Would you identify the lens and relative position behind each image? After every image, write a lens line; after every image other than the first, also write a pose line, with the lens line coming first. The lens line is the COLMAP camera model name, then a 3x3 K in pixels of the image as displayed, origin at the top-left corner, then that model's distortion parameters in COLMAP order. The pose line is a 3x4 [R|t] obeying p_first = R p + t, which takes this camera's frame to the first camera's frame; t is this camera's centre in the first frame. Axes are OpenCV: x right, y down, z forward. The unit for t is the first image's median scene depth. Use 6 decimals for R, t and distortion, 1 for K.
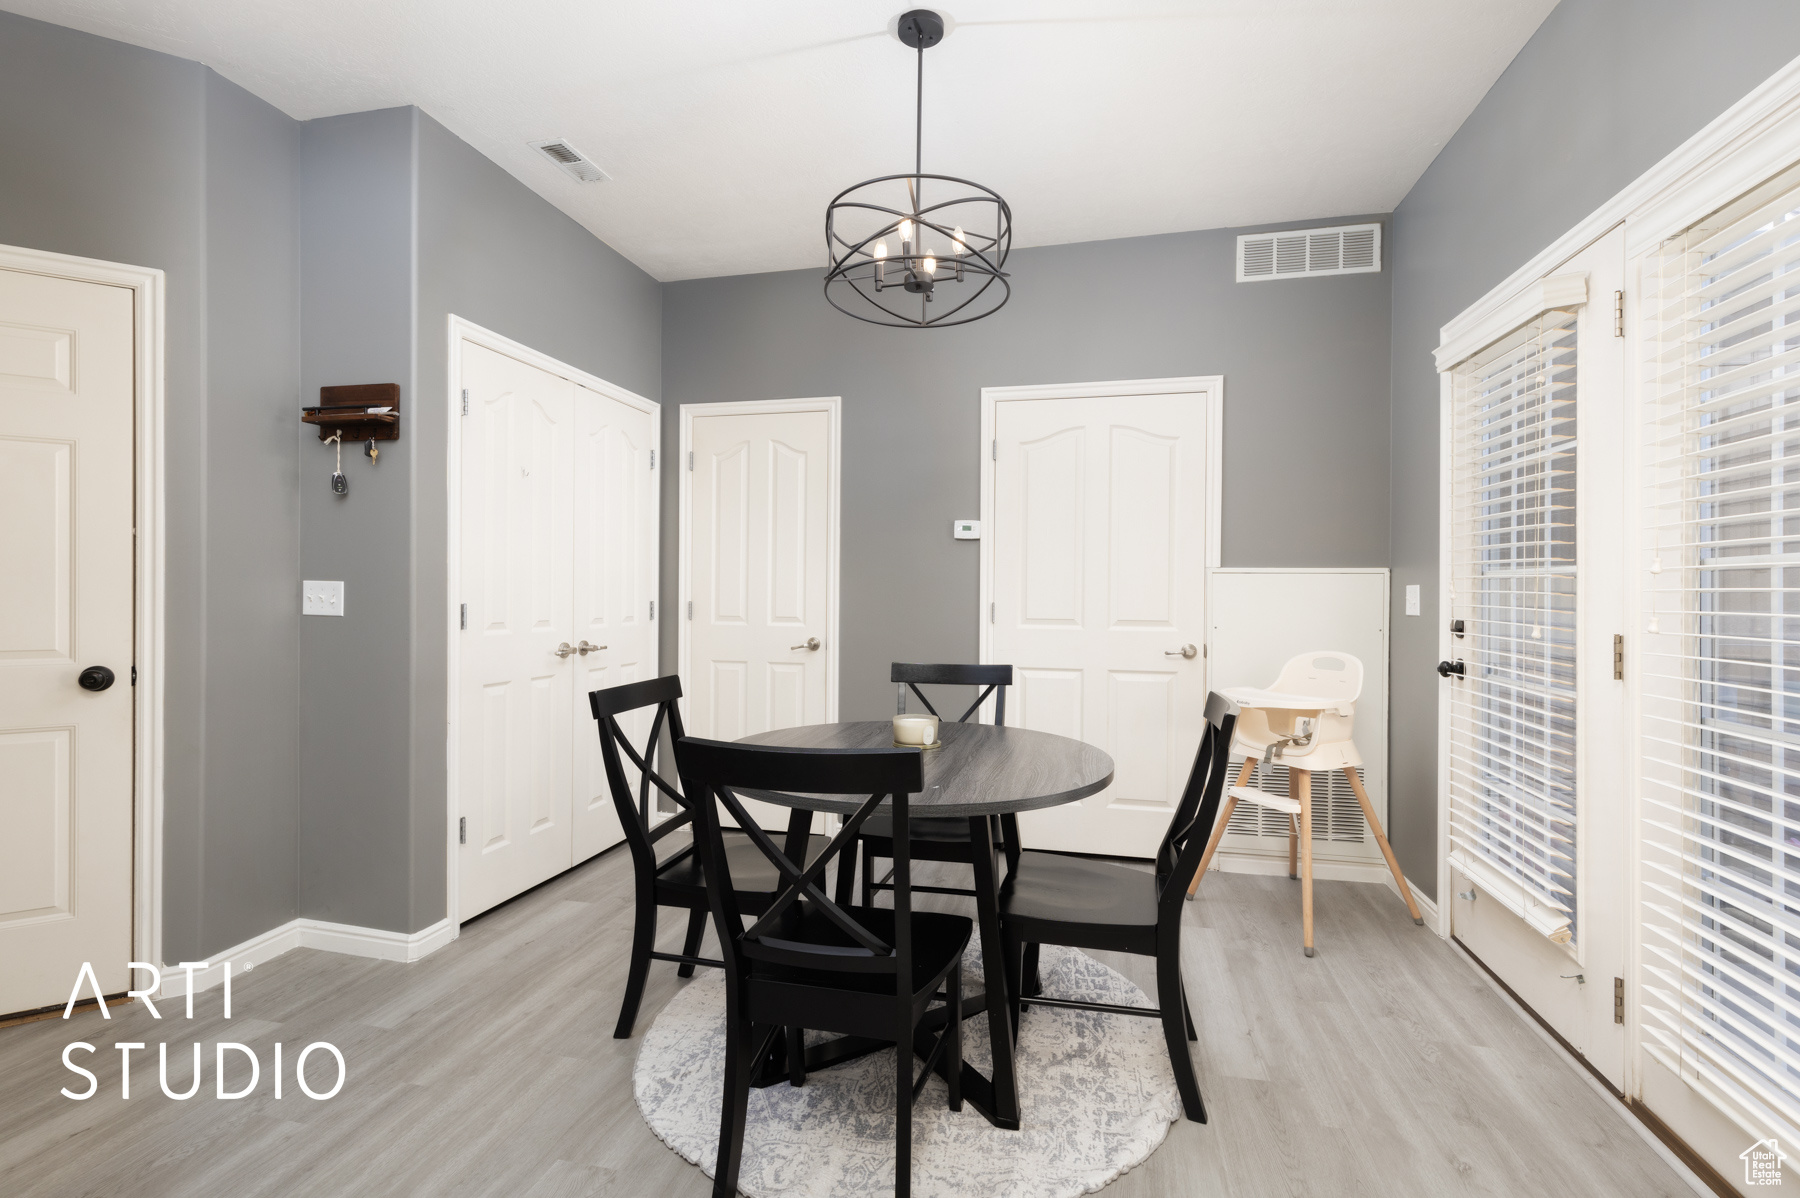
lens RADIAL K [[815.4, 0, 901.7], [0, 815.4, 589.7], [0, 0, 1]] dist [0.002454, 0.000262]
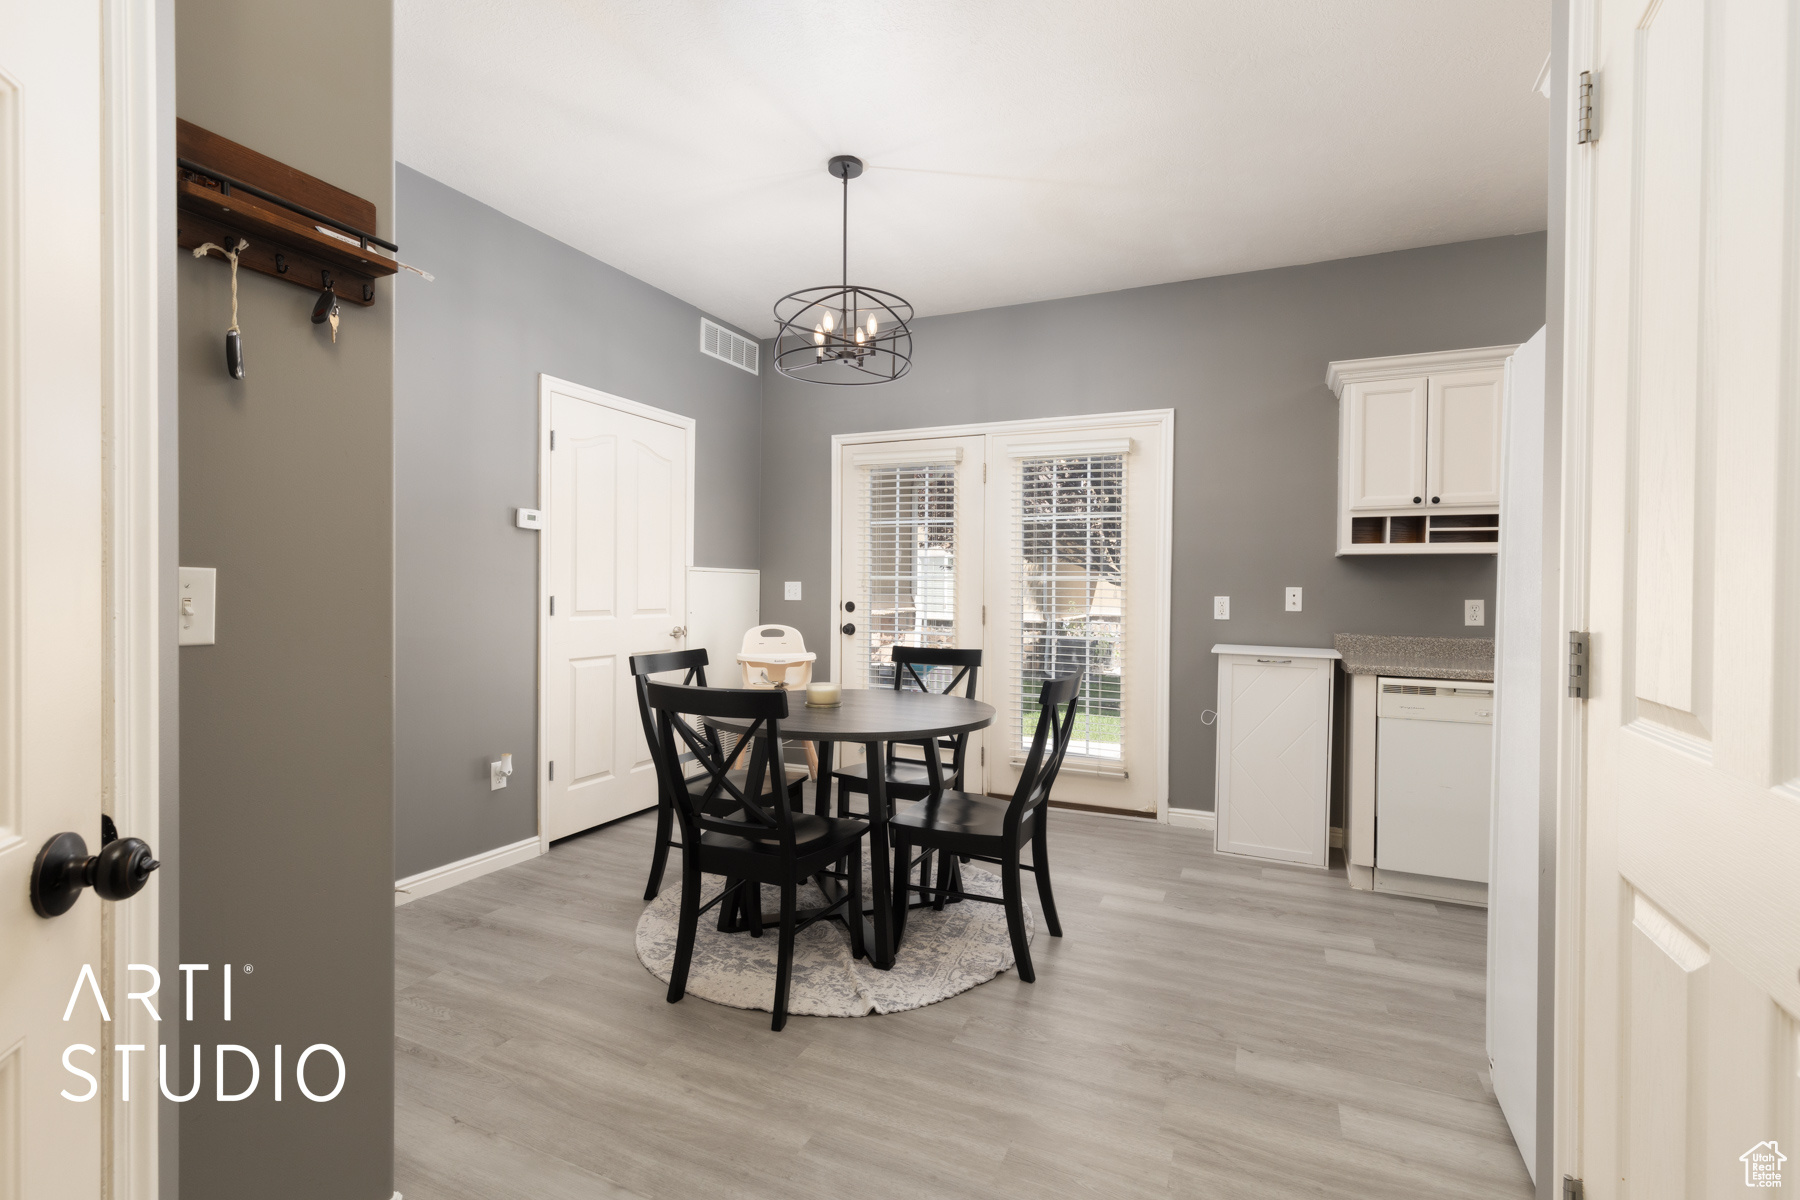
lens RADIAL K [[815.4, 0, 901.7], [0, 815.4, 590.7], [0, 0, 1]] dist [0.002454, 0.000262]
pose [[0.187995, -0.007526, 0.982141, -0.930431], [-0.012474, 0.999872, 0.010049, -0.006452], [-0.982091, -0.014141, 0.187877, 0.473608]]
